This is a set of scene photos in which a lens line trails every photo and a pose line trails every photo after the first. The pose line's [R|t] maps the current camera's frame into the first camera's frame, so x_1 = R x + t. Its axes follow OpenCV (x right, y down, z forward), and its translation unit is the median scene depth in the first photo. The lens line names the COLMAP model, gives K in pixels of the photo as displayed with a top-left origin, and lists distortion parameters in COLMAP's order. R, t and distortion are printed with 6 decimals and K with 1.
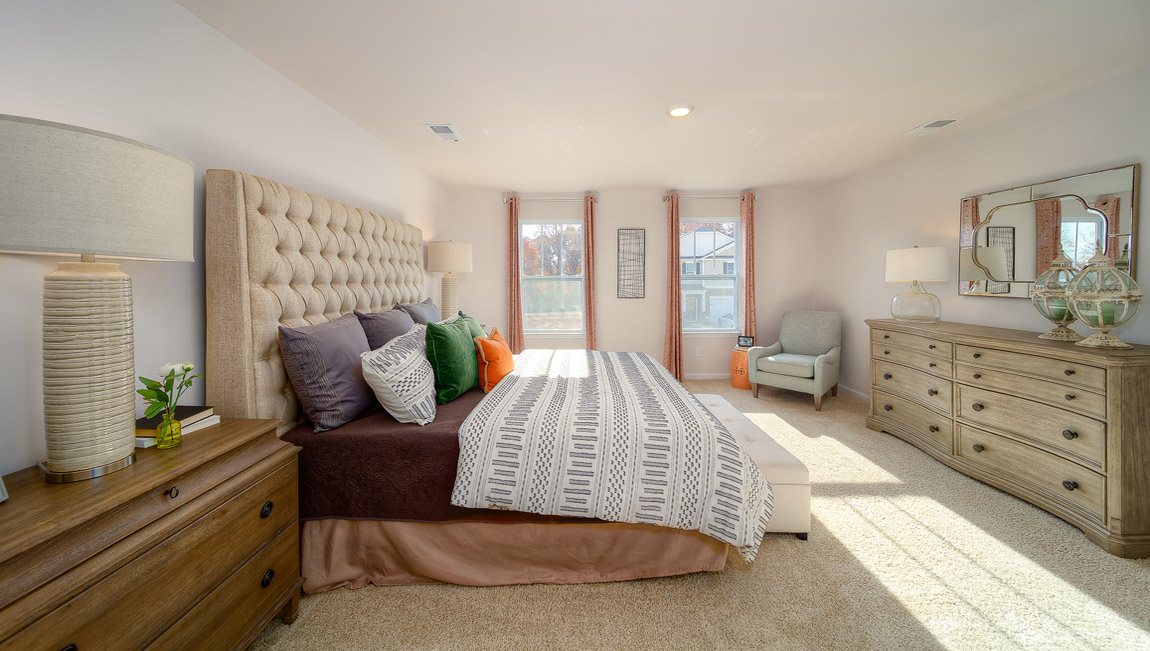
lens RADIAL K [[402.2, 0, 562.9], [0, 402.2, 291.9], [0, 0, 1]] dist [-0.000827, -0.000221]
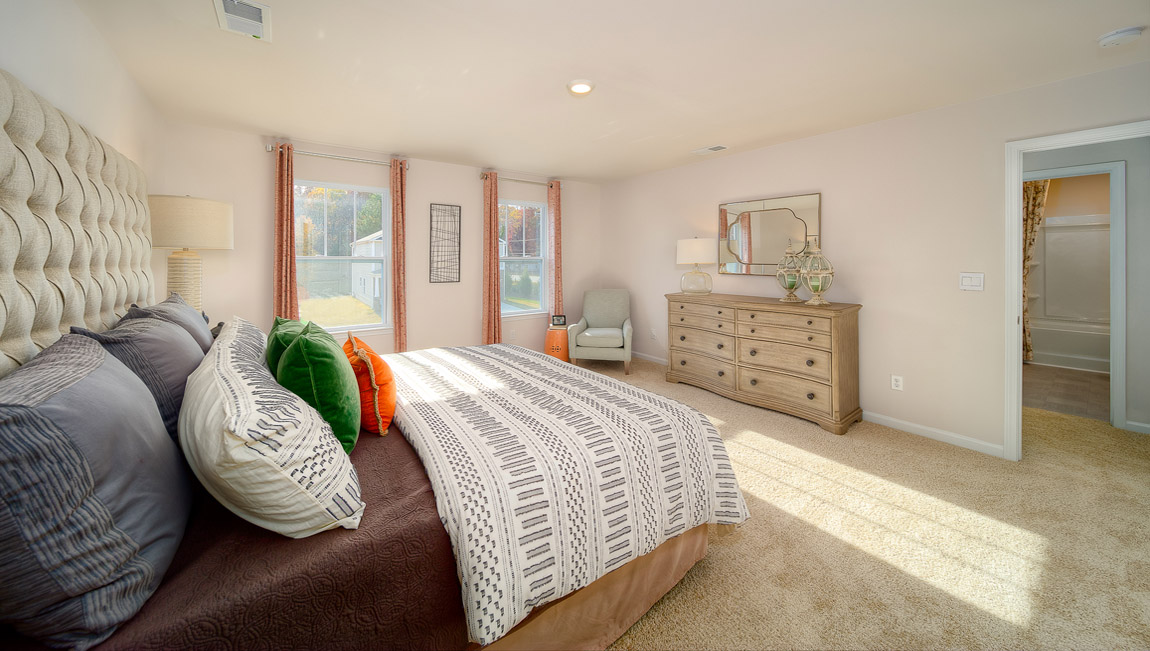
lens RADIAL K [[401.0, 0, 568.4], [0, 401.0, 263.5], [0, 0, 1]] dist [-0.002301, -0.000432]
pose [[0.786358, 0.000490, 0.617771, -0.341913], [0.015776, 0.999658, -0.020874, -0.007466], [-0.617570, 0.026160, 0.786081, 0.288656]]
